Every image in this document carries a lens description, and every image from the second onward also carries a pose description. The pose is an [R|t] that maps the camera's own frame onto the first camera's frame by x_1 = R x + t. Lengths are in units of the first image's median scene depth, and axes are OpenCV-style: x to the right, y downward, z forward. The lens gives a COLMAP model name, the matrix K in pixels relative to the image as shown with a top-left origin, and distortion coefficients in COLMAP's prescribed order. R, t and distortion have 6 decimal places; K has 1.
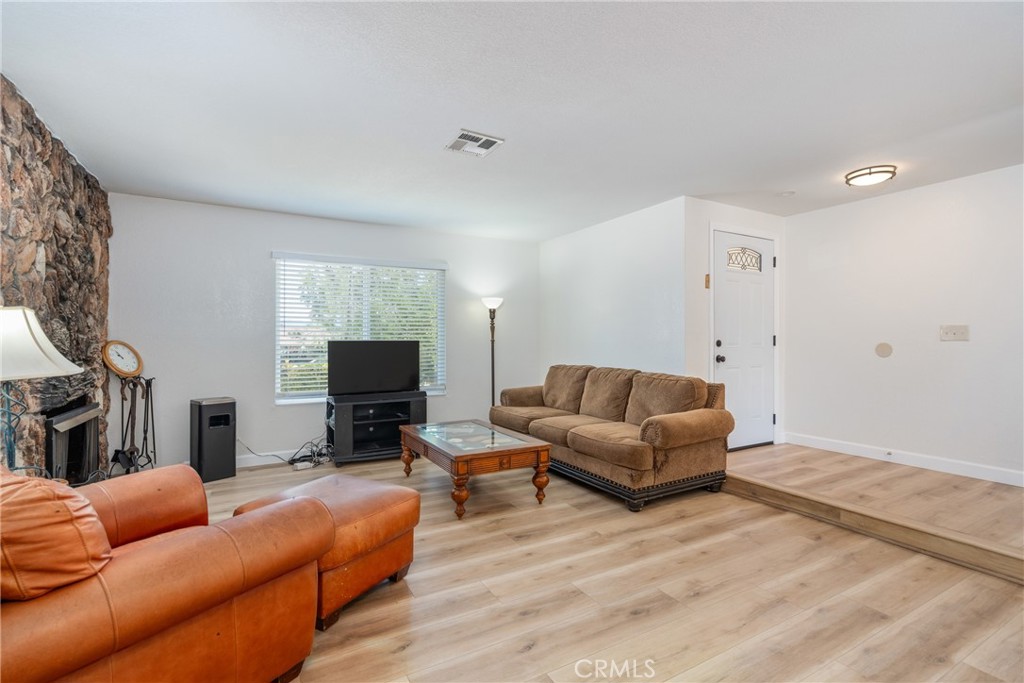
lens RADIAL K [[465.4, 0, 511.4], [0, 465.4, 340.7], [0, 0, 1]] dist [-0.001750, -0.000392]
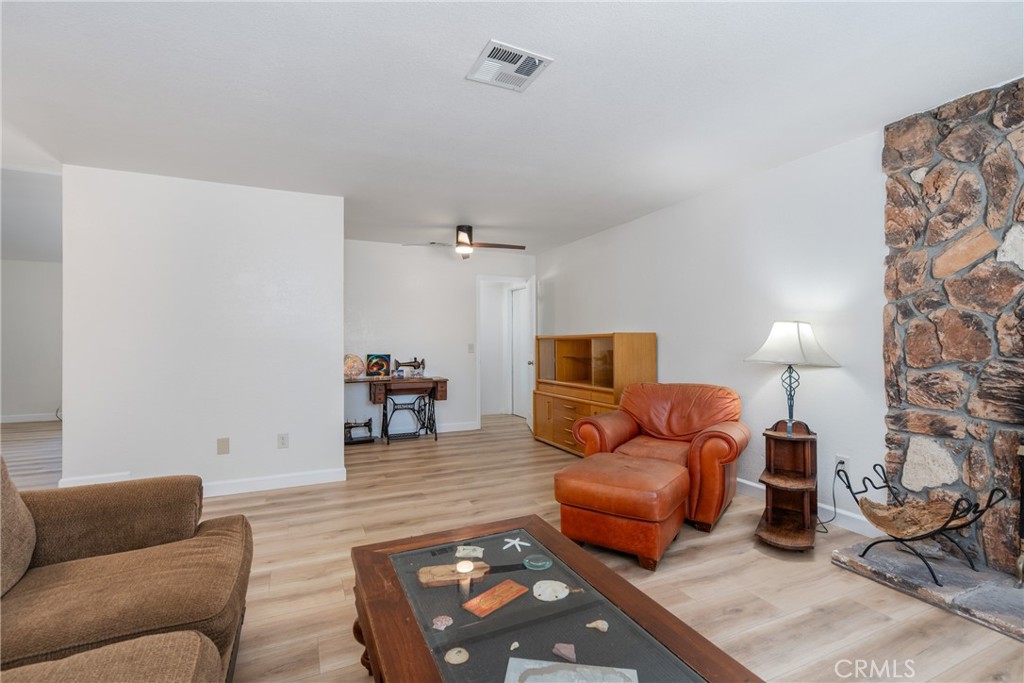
lens RADIAL K [[465.4, 0, 516.4], [0, 465.4, 343.0], [0, 0, 1]] dist [-0.001750, -0.000392]
pose [[-0.997391, 0.002459, 0.072143, -0.145832], [0.002626, 0.999994, 0.002214, -0.000098], [-0.072137, 0.002398, -0.997392, 1.698934]]
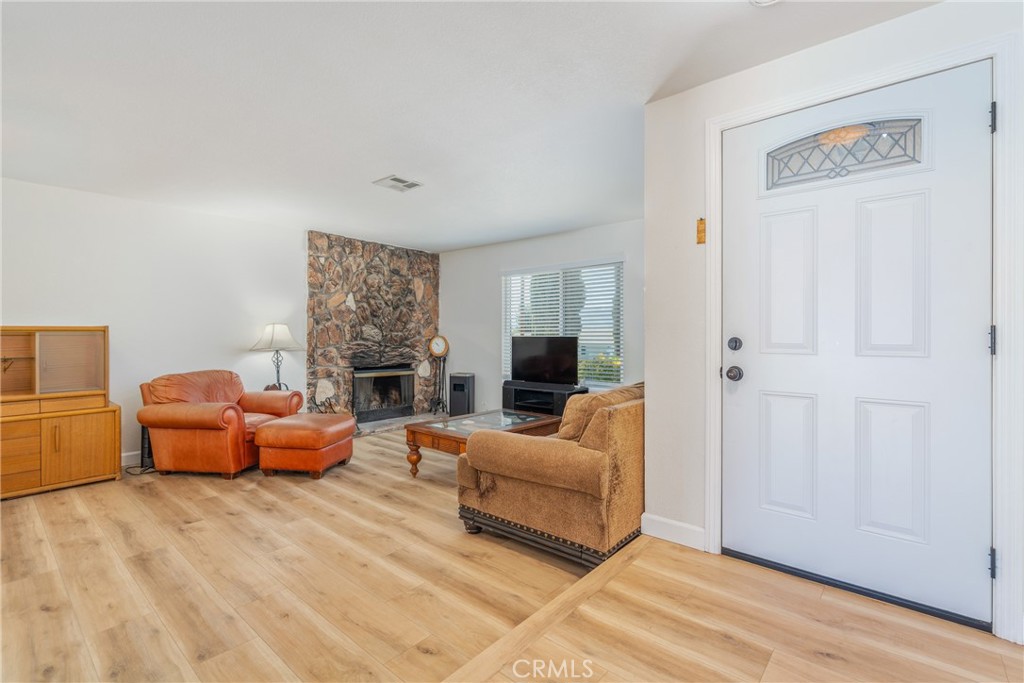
lens RADIAL K [[465.4, 0, 502.3], [0, 465.4, 334.7], [0, 0, 1]] dist [-0.001750, -0.000392]
pose [[0.333152, -0.000298, -0.942873, 1.219879], [-0.004507, 0.999988, -0.001909, -0.003573], [0.942862, 0.004885, 0.333146, 0.837381]]
